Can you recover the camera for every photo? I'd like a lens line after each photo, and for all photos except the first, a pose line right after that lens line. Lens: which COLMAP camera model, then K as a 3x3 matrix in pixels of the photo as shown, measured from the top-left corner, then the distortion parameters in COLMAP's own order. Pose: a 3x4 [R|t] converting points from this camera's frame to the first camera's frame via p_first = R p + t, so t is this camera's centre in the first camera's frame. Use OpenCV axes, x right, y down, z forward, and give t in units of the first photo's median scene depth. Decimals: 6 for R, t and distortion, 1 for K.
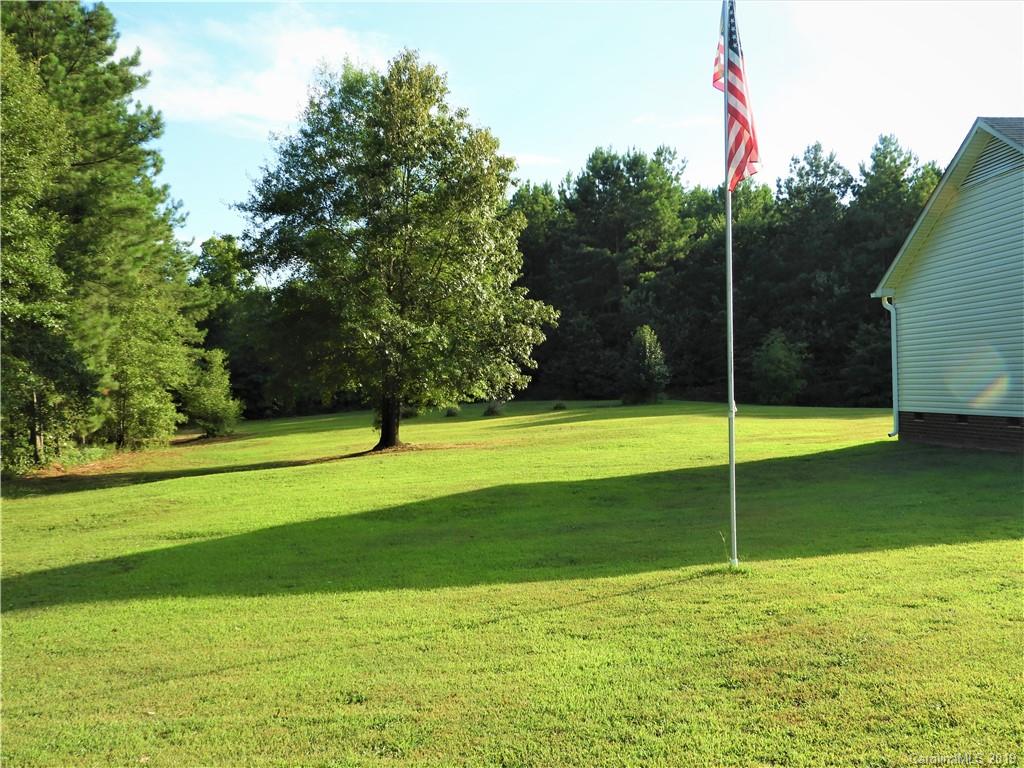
lens RADIAL K [[1043.6, 0, 512.2], [0, 1043.6, 385.4], [0, 0, 1]] dist [-0.016850, 0.000000]
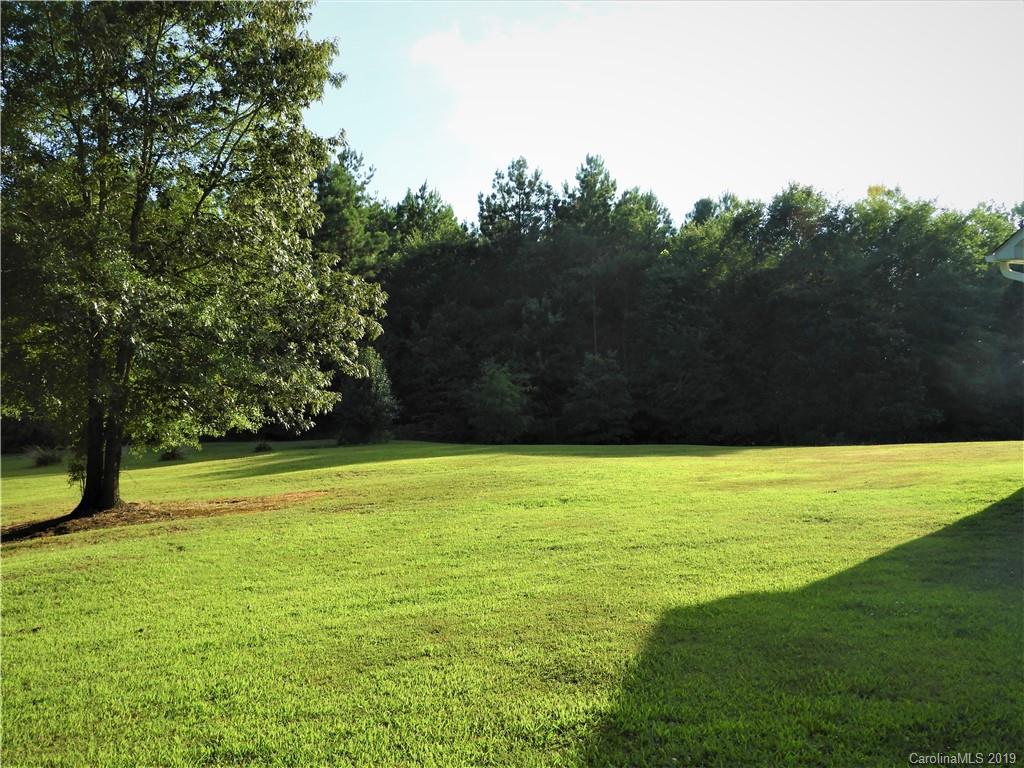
lens RADIAL K [[1043.6, 0, 511.7], [0, 1043.6, 381.2], [0, 0, 1]] dist [-0.016850, 0.000000]
pose [[0.926772, 0.014995, 0.375324, -0.058616], [0.003526, 0.998812, -0.048612, 0.007345], [-0.375607, 0.046375, 0.925618, 0.171819]]
